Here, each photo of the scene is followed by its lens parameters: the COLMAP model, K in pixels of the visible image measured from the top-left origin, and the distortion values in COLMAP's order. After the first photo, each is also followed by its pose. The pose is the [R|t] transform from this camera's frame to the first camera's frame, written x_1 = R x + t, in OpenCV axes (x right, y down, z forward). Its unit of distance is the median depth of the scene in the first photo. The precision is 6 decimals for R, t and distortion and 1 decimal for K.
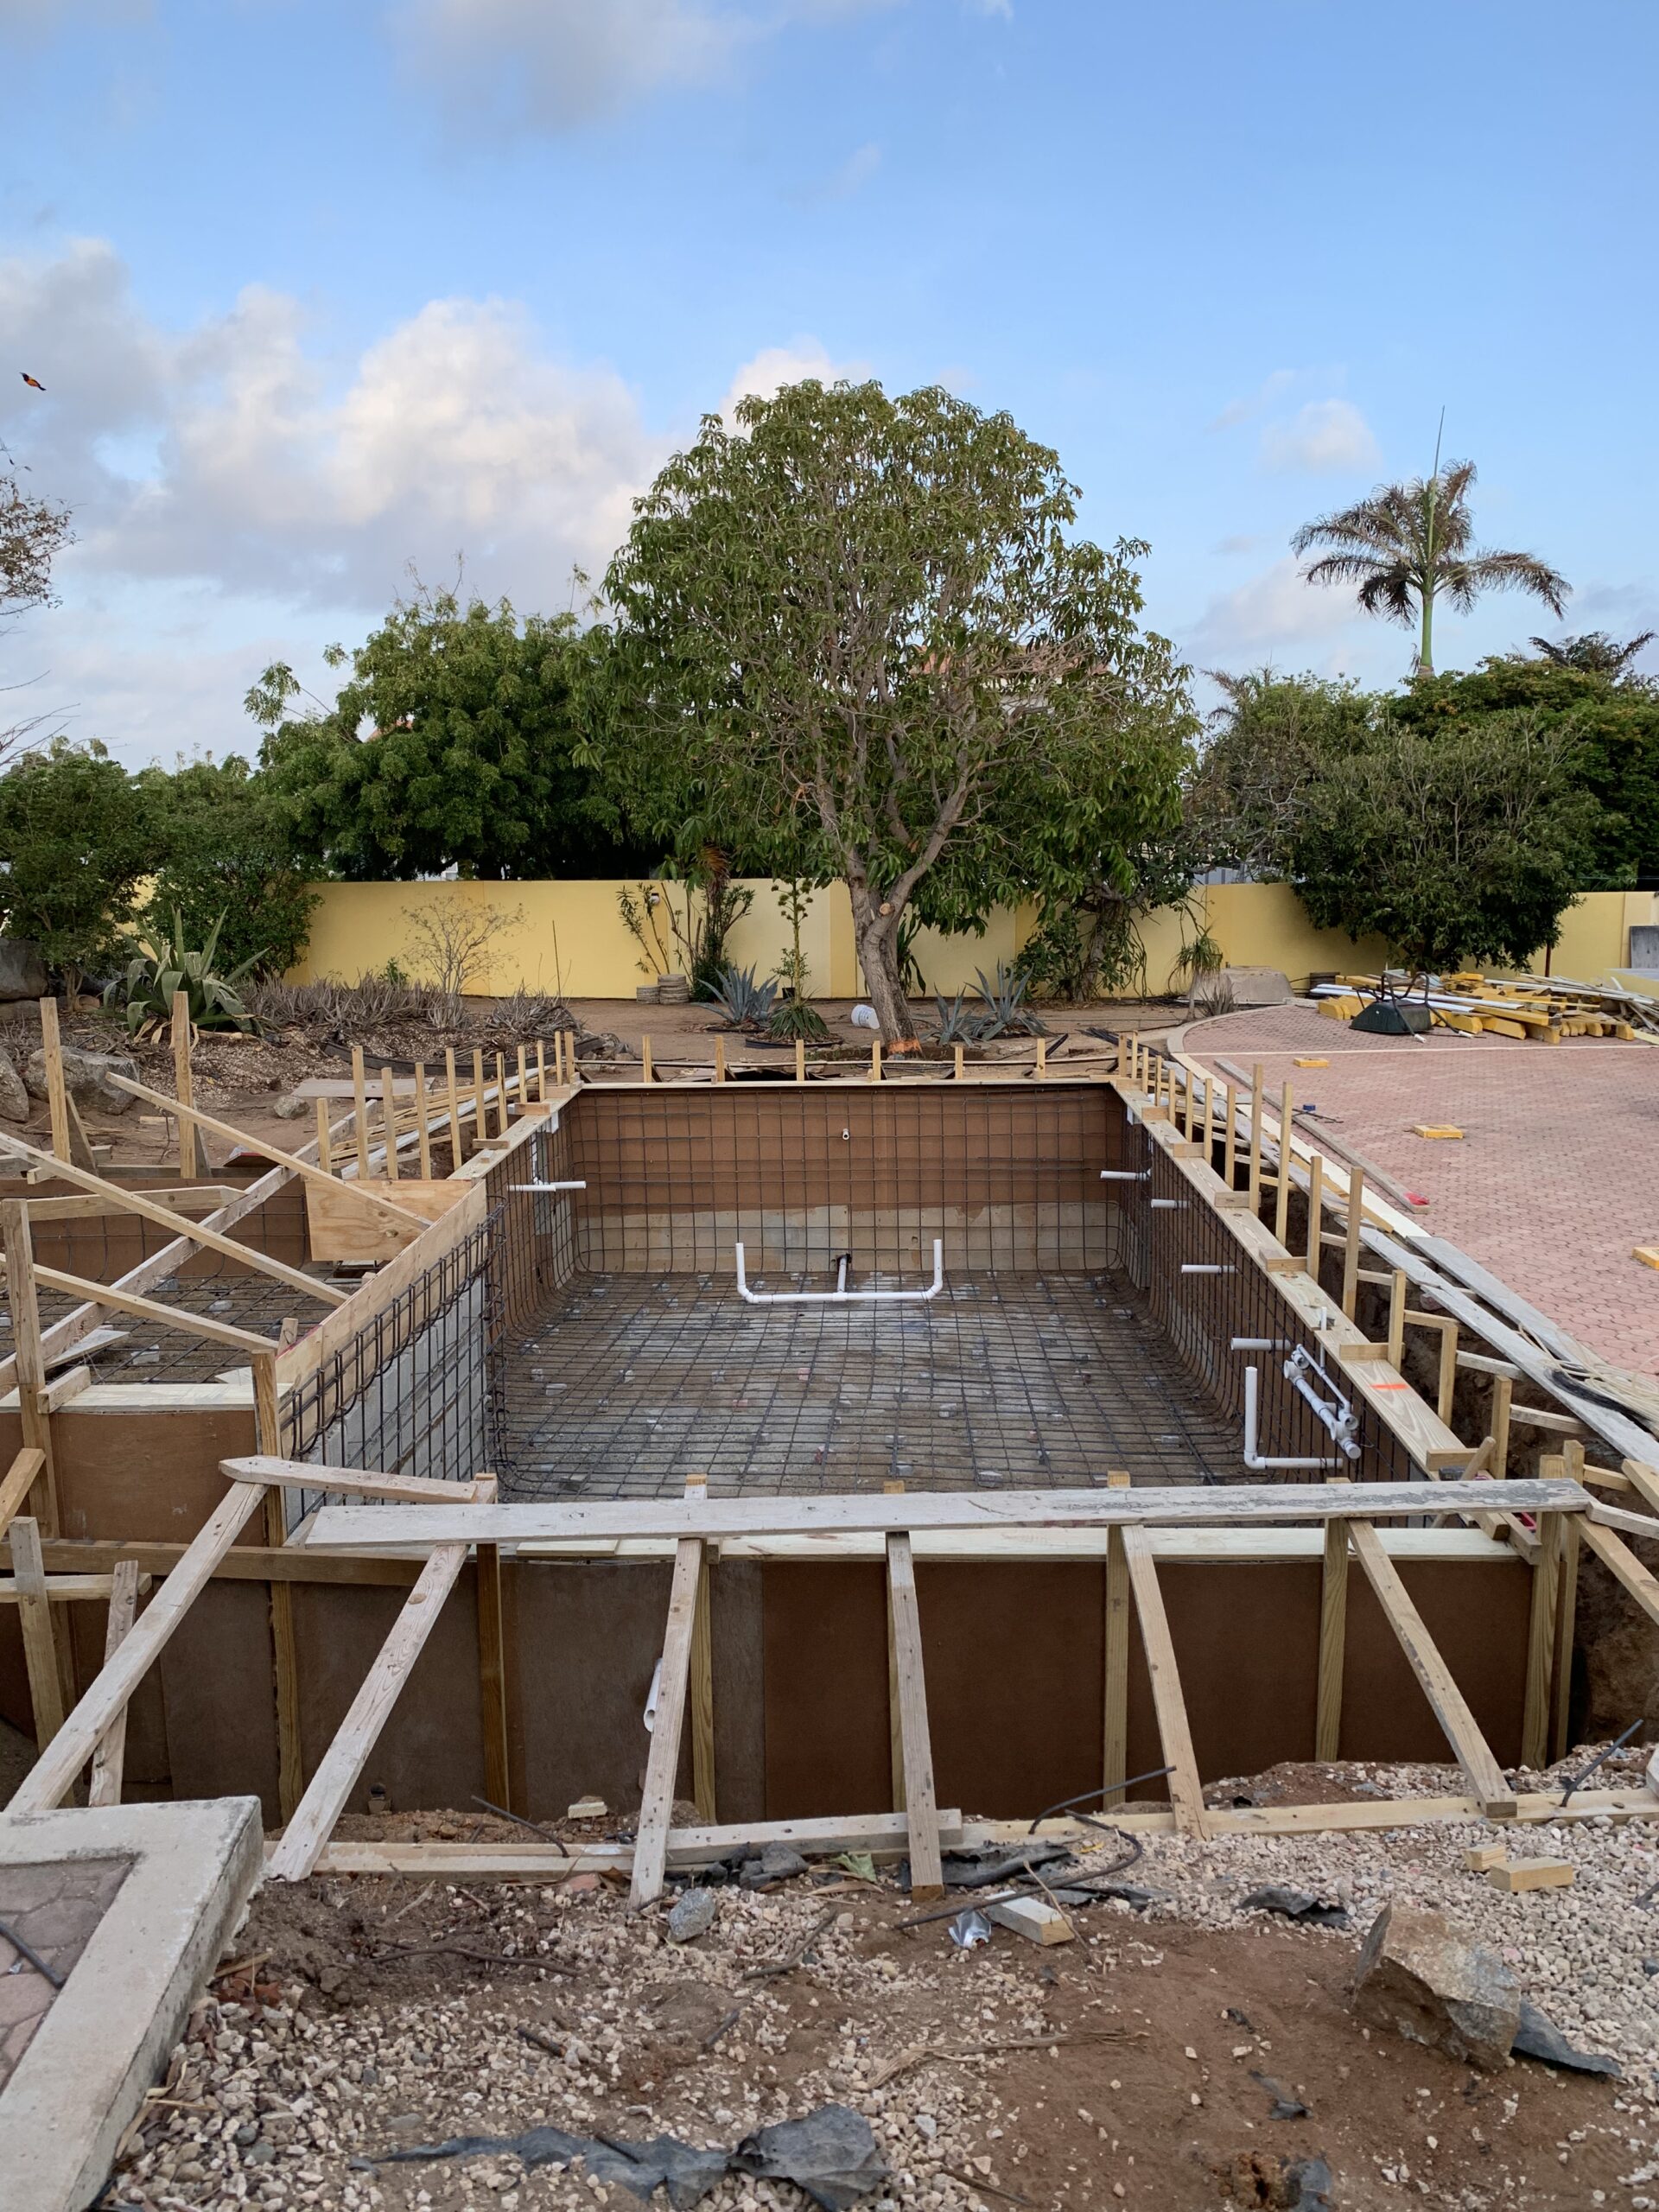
lens RADIAL K [[1766.3, 0, 829.5], [0, 1766.3, 1106.0], [0, 0, 1]] dist [0.009715, 0.005303]
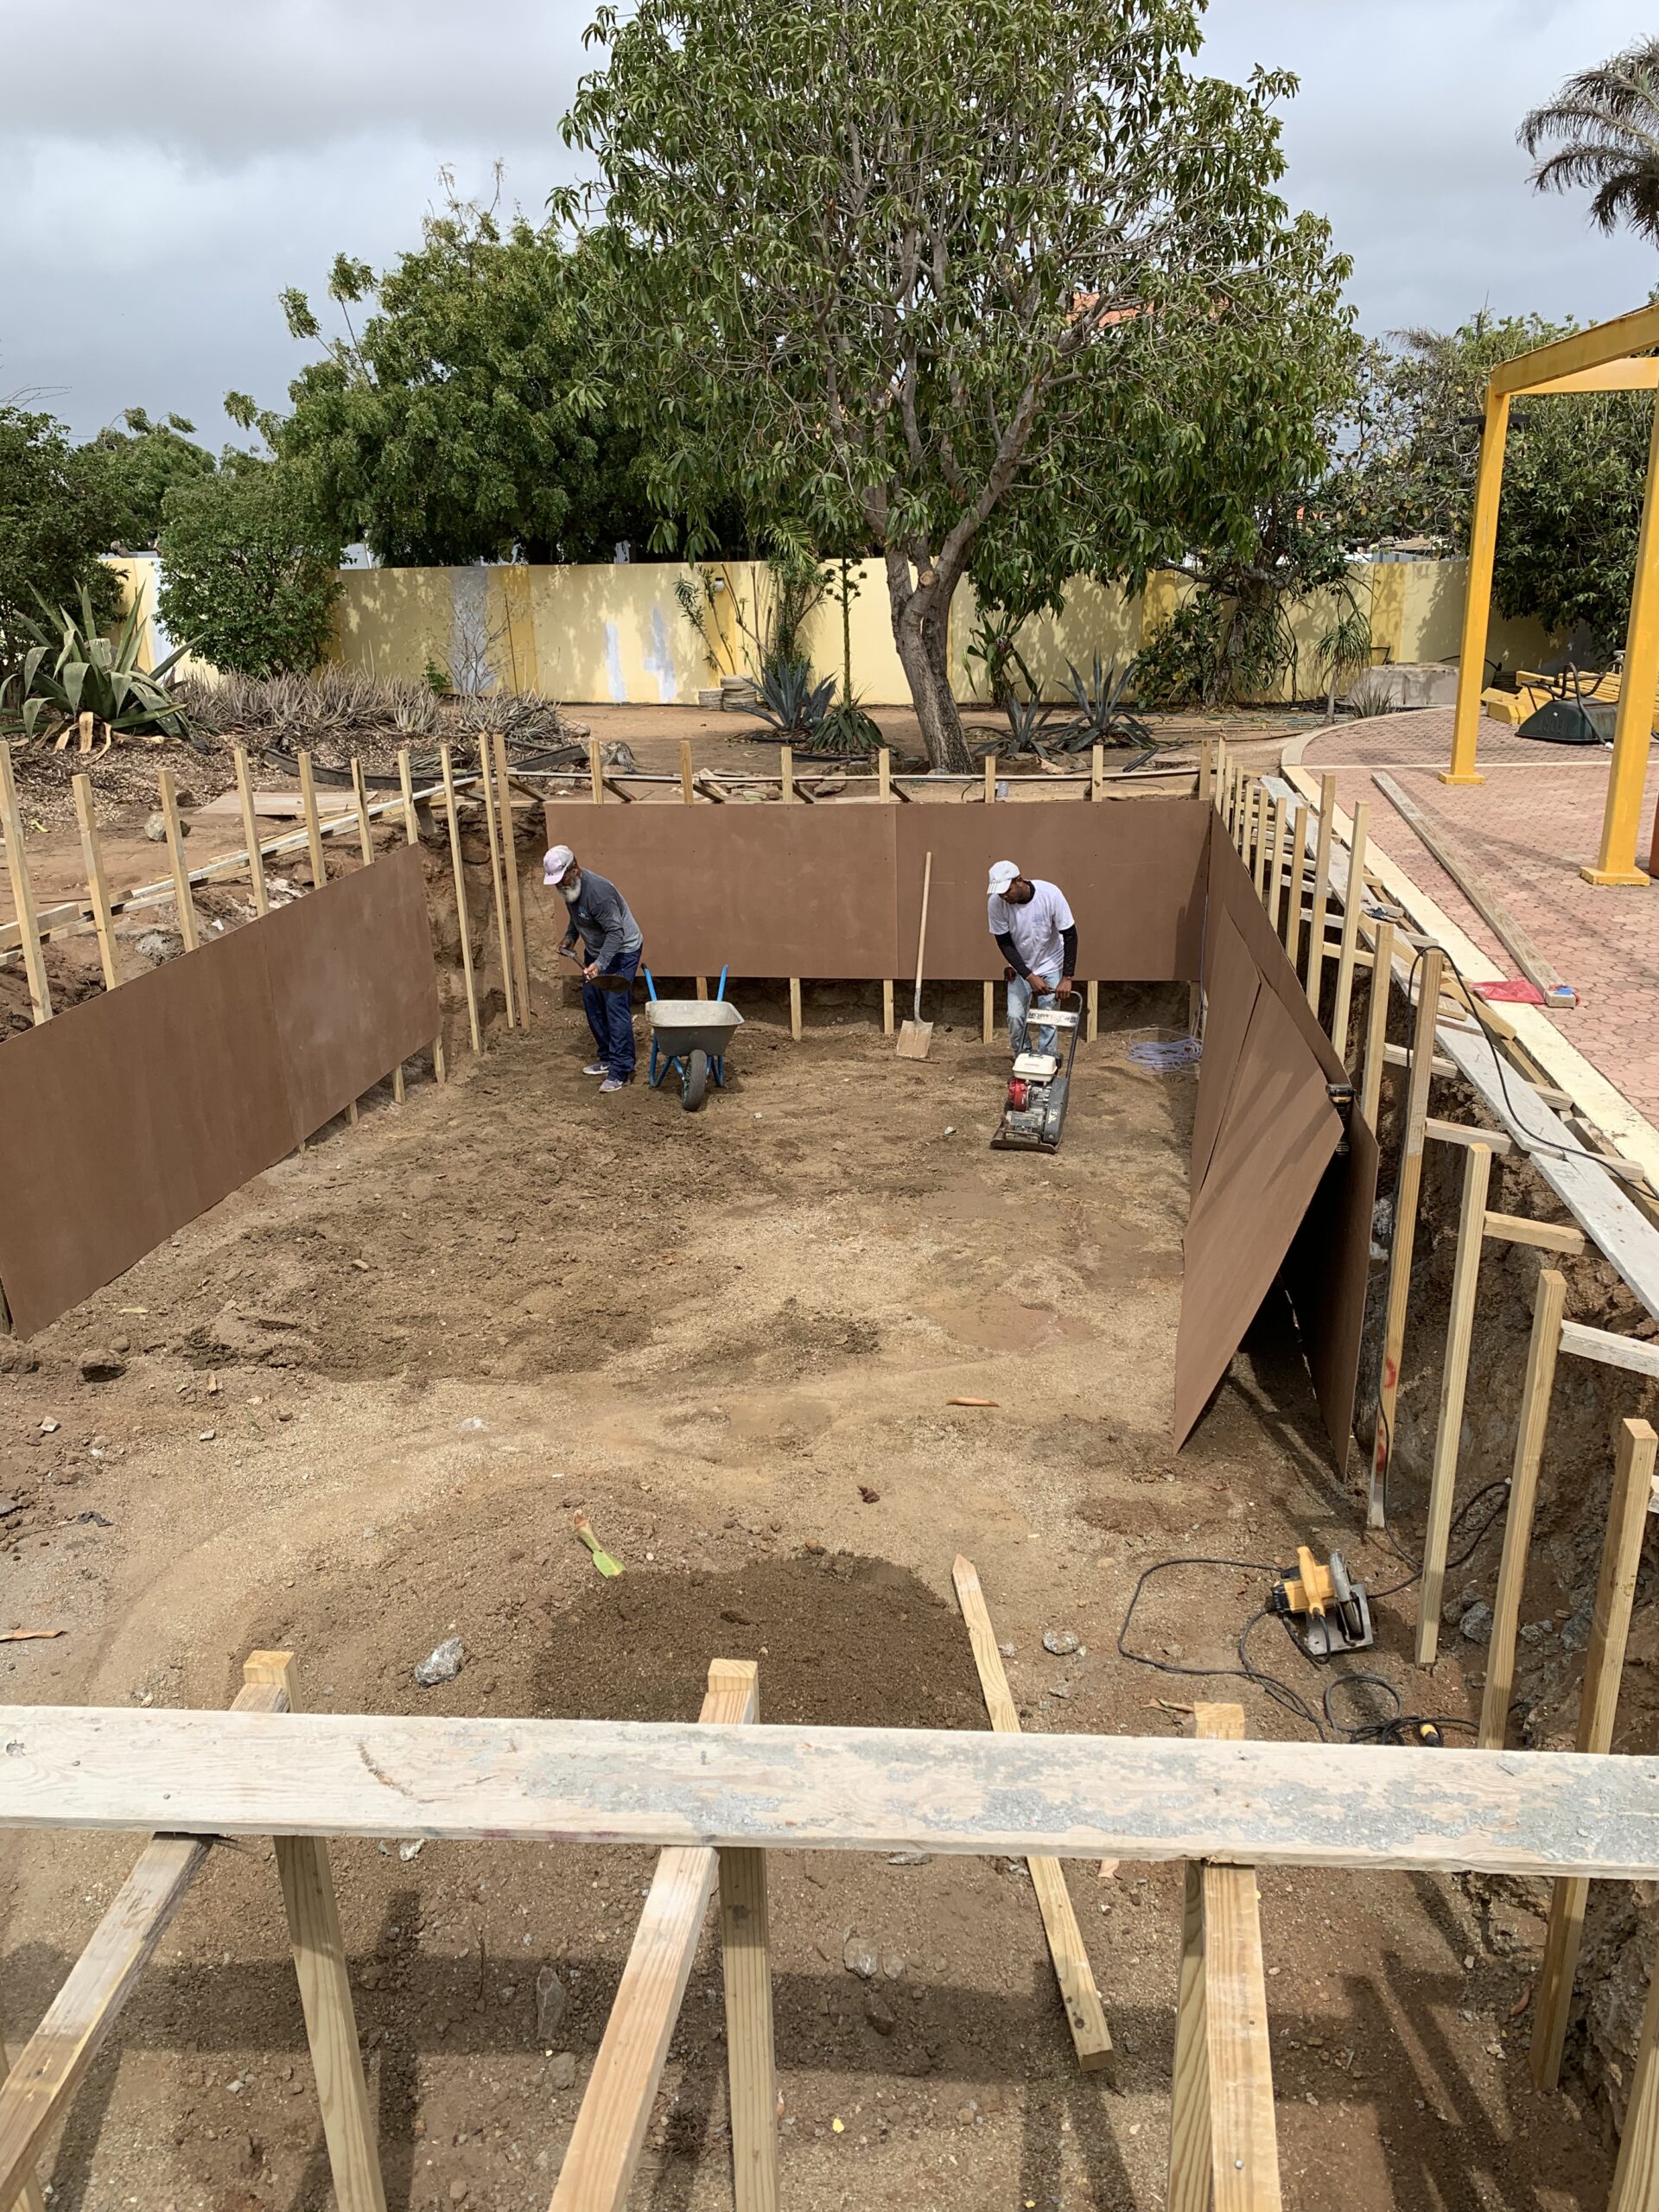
lens RADIAL K [[1766.3, 0, 829.5], [0, 1766.3, 1106.0], [0, 0, 1]] dist [0.009715, 0.005303]
pose [[0.994869, 0.021848, -0.098787, 0.061748], [-0.006198, 0.987732, 0.156033, -0.001057], [0.100984, -0.154620, 0.982800, 0.155055]]
